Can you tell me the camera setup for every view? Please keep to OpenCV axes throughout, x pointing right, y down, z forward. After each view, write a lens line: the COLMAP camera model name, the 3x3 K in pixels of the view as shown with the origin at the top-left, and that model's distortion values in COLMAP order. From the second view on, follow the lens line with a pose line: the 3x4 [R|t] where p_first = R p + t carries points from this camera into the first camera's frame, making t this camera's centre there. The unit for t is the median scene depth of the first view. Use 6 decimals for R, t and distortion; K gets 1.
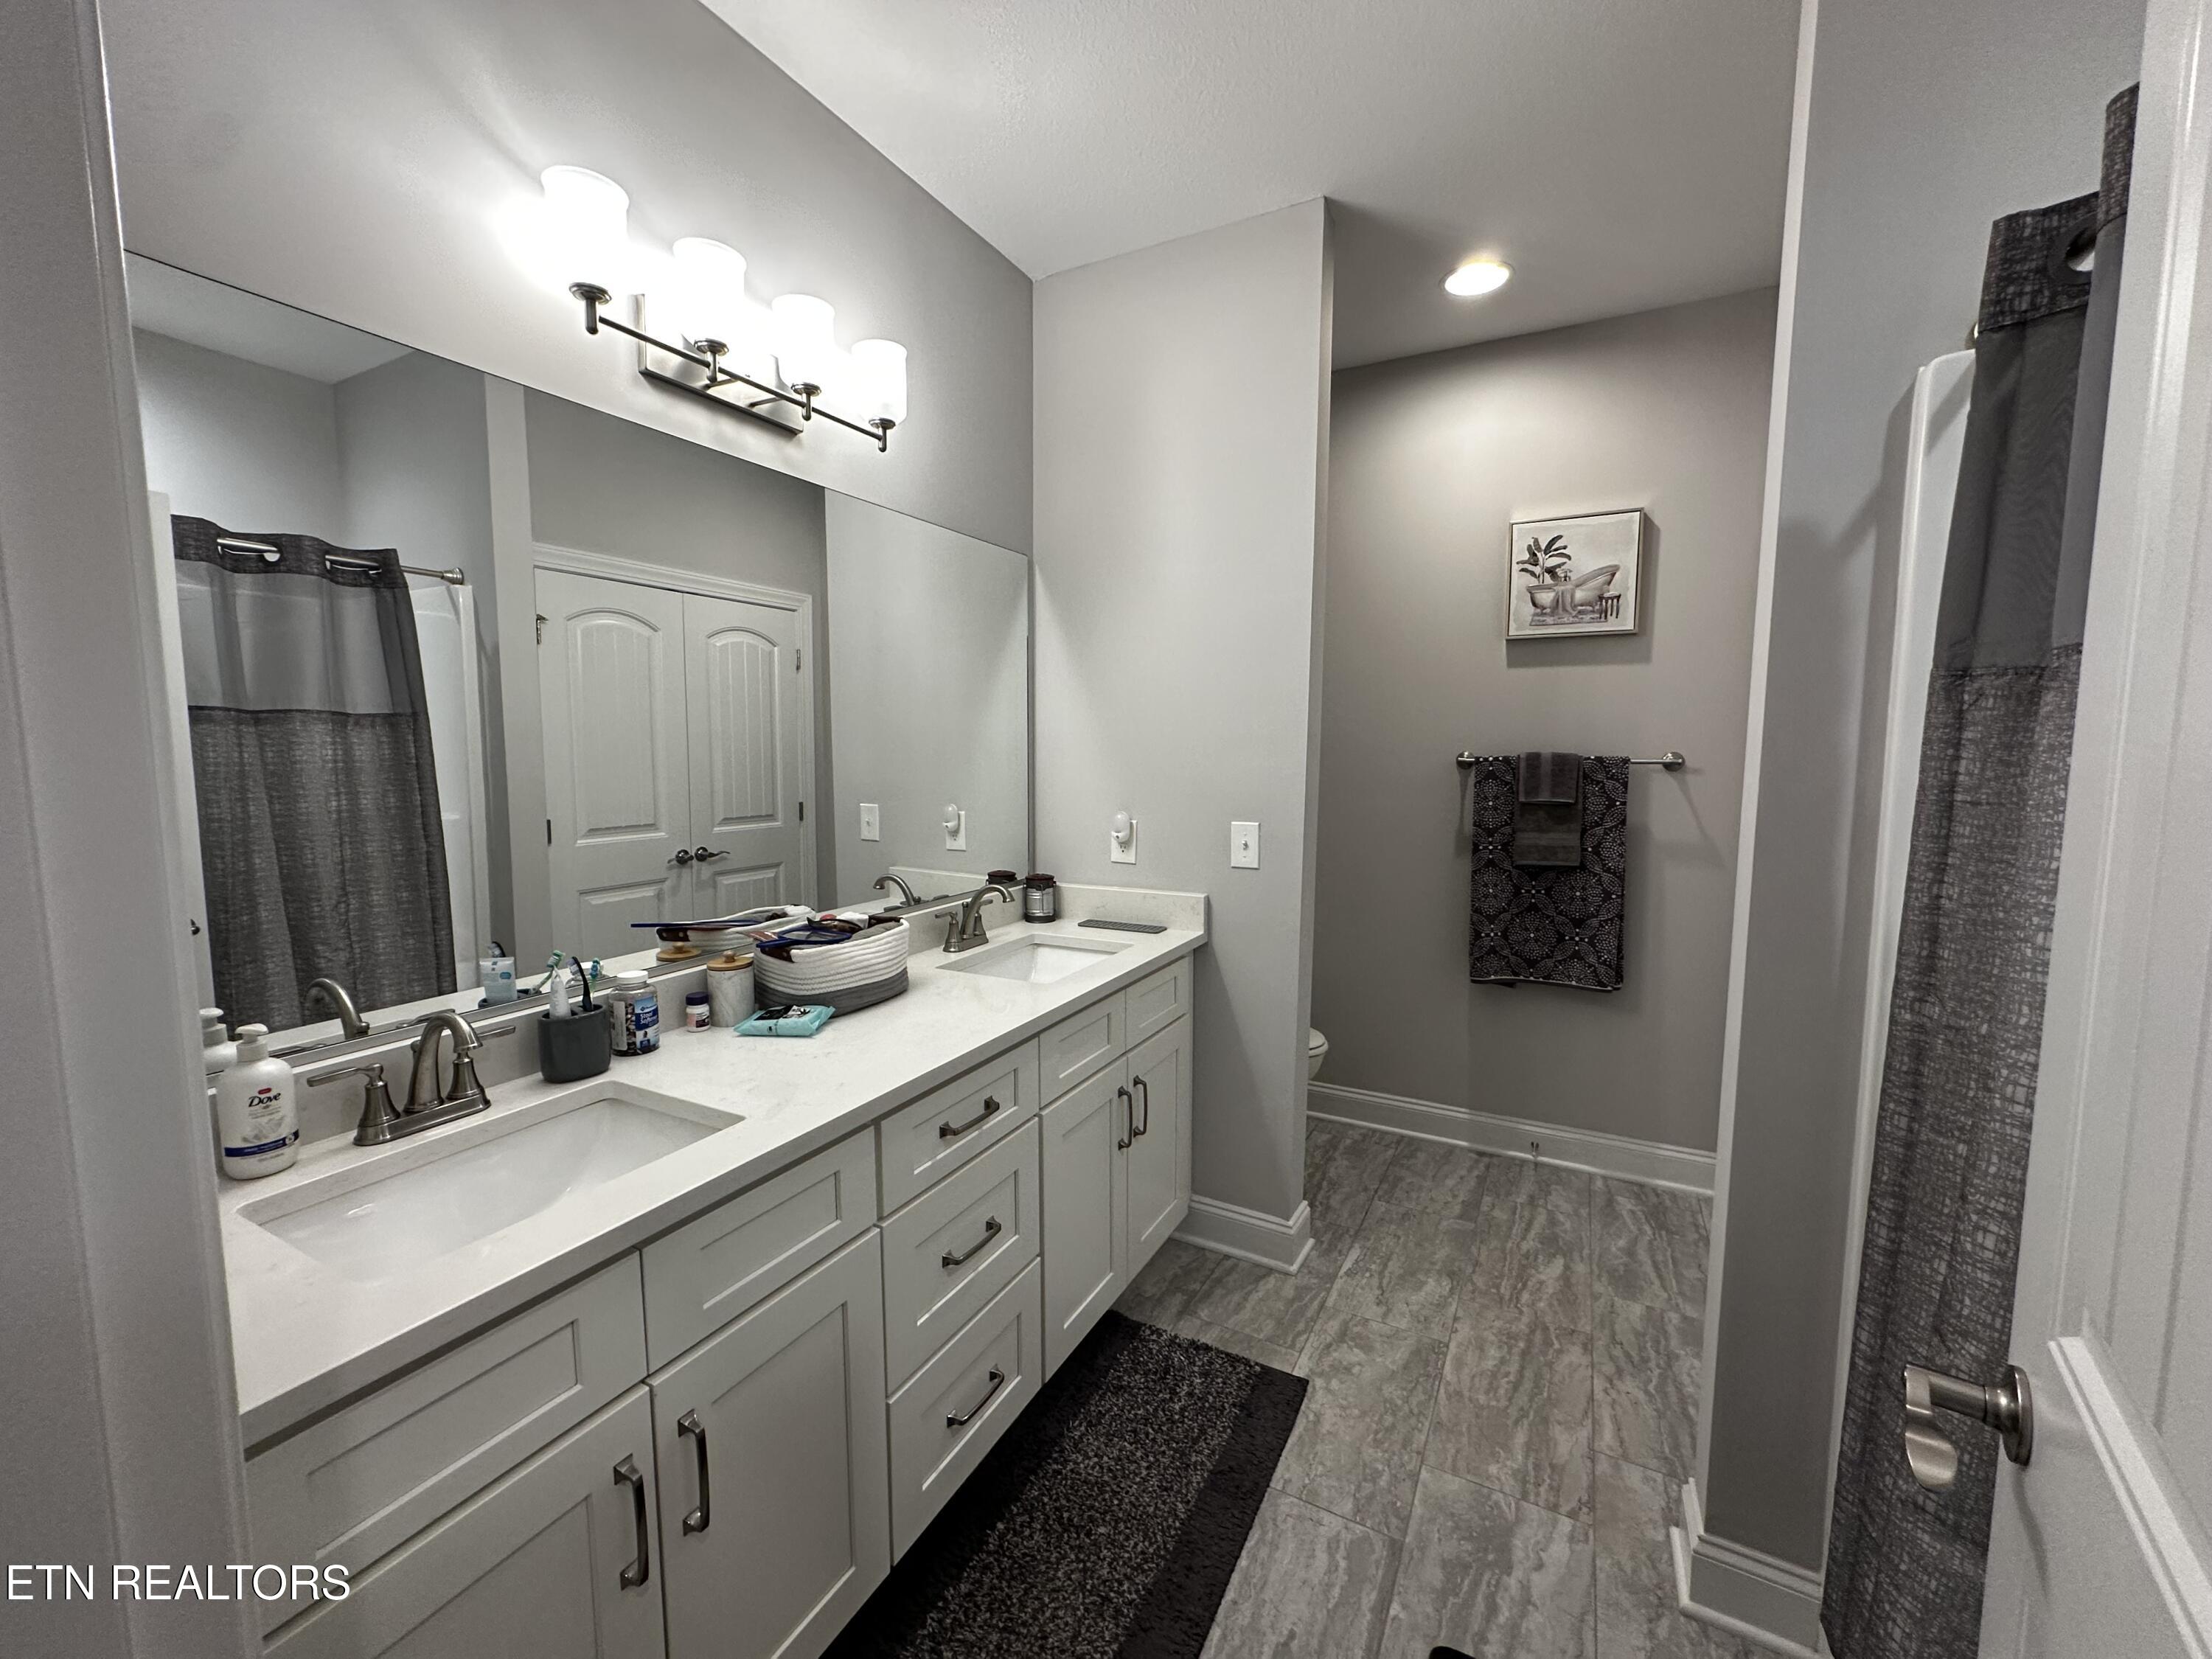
lens RADIAL K [[881.5, 0, 1094.8], [0, 881.5, 826.6], [0, 0, 1]] dist [-0.002489, 0.000809]
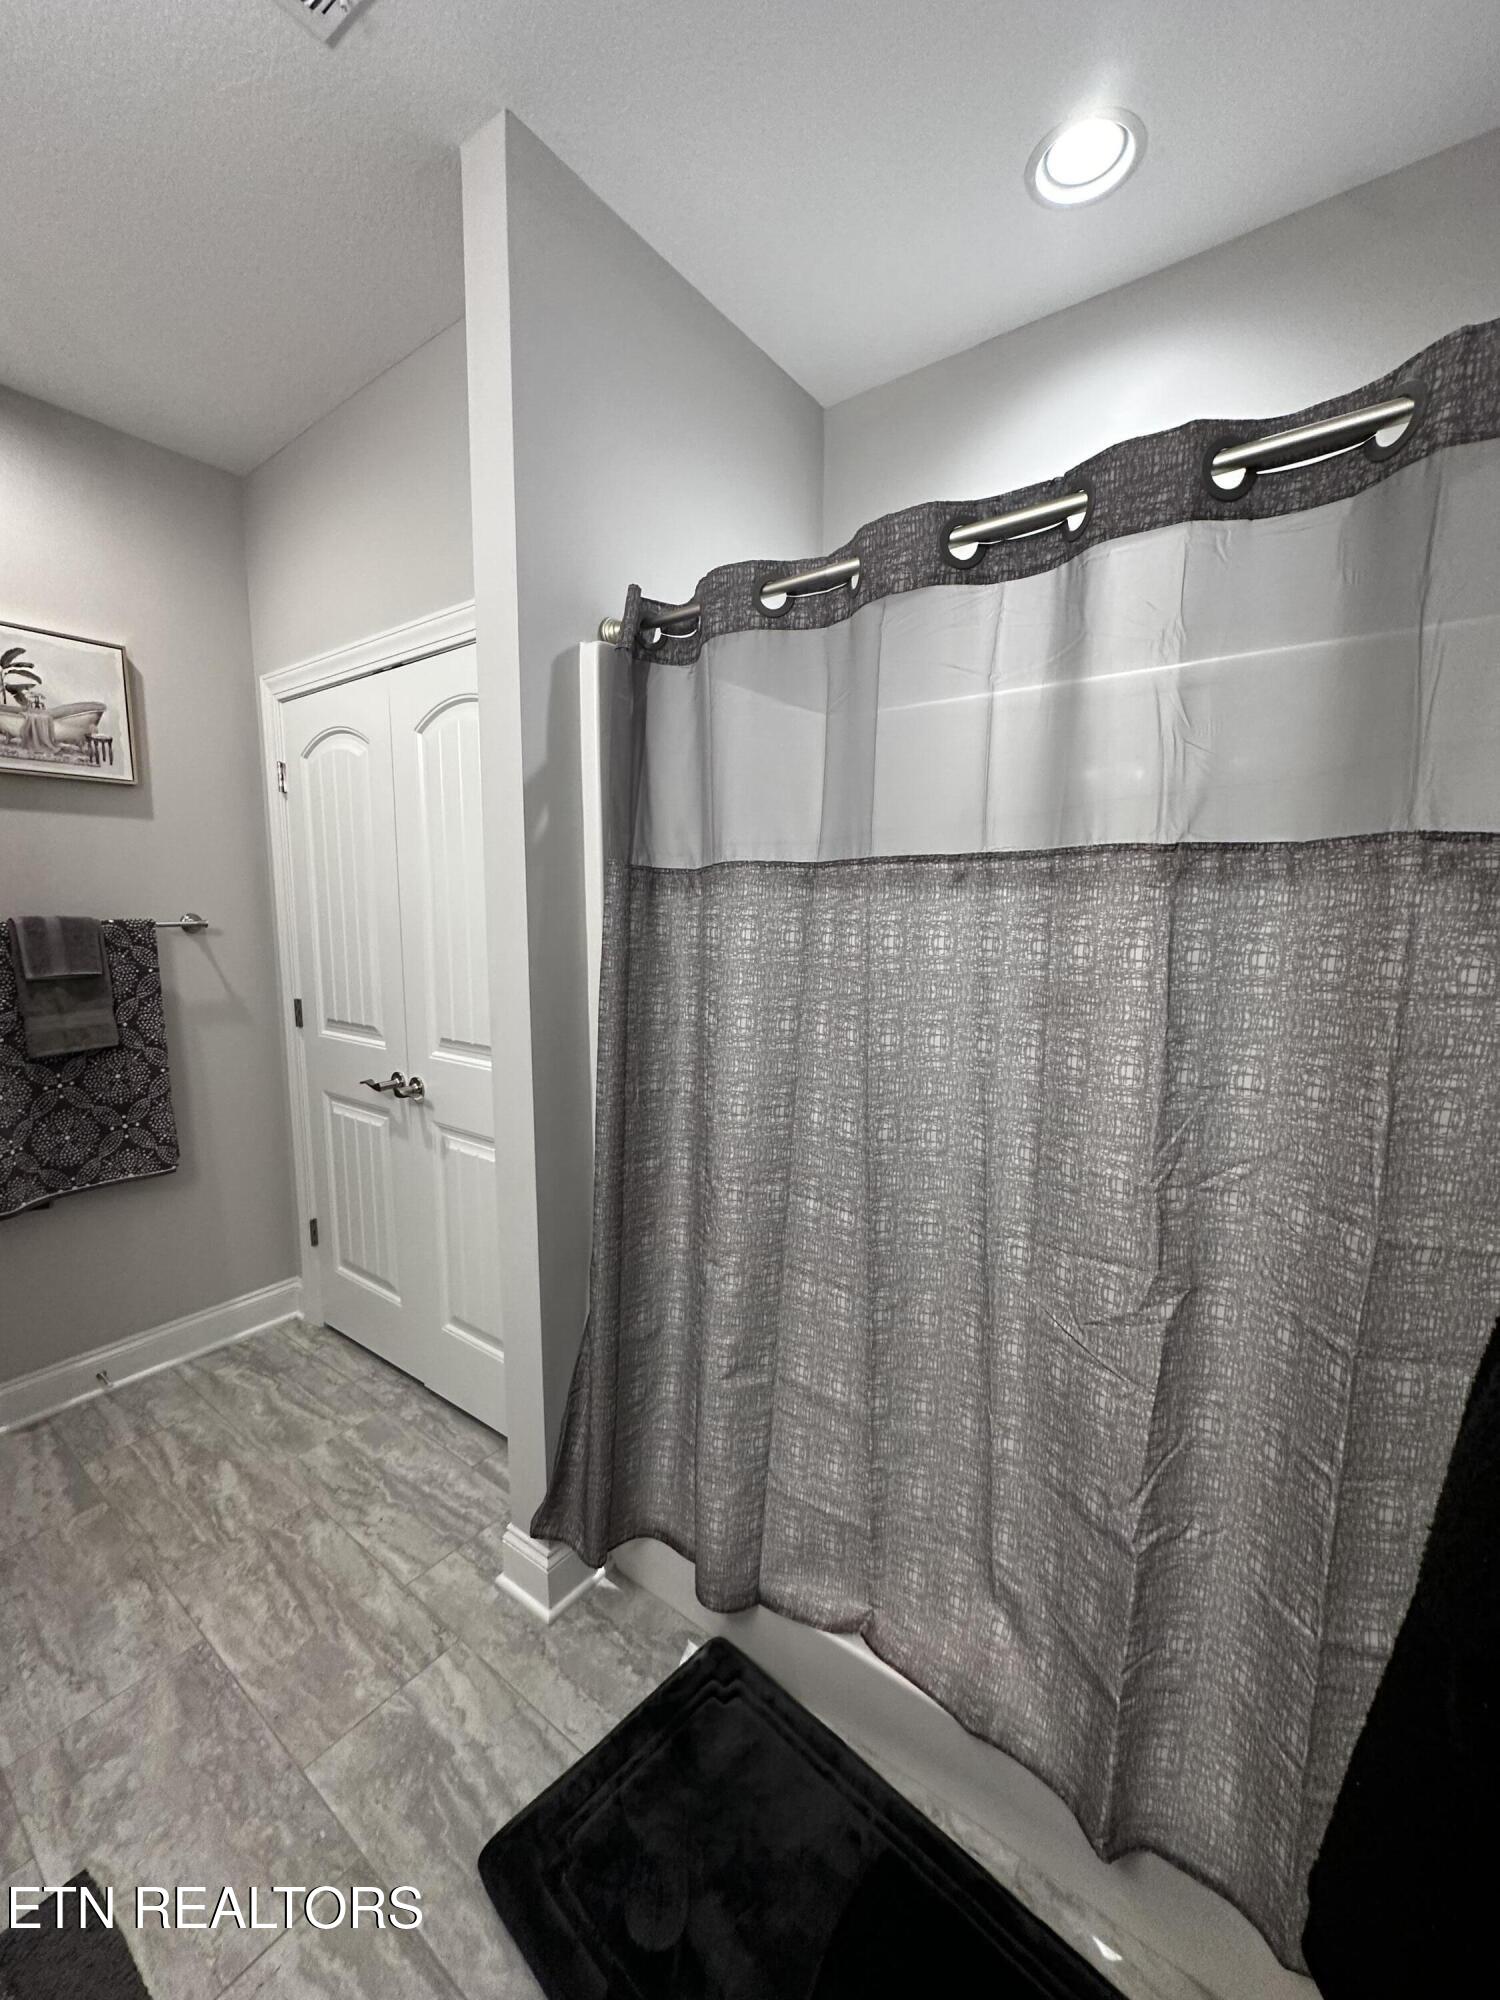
lens RADIAL K [[797.0, 0, 759.2], [0, 797.0, 994.4], [0, 0, 1]] dist [-0.002489, 0.000809]
pose [[0.132446, -0.119300, 0.983985, -0.143924], [0.087451, 0.990265, 0.108290, -0.035860], [-0.987325, 0.071708, 0.141590, 0.252970]]
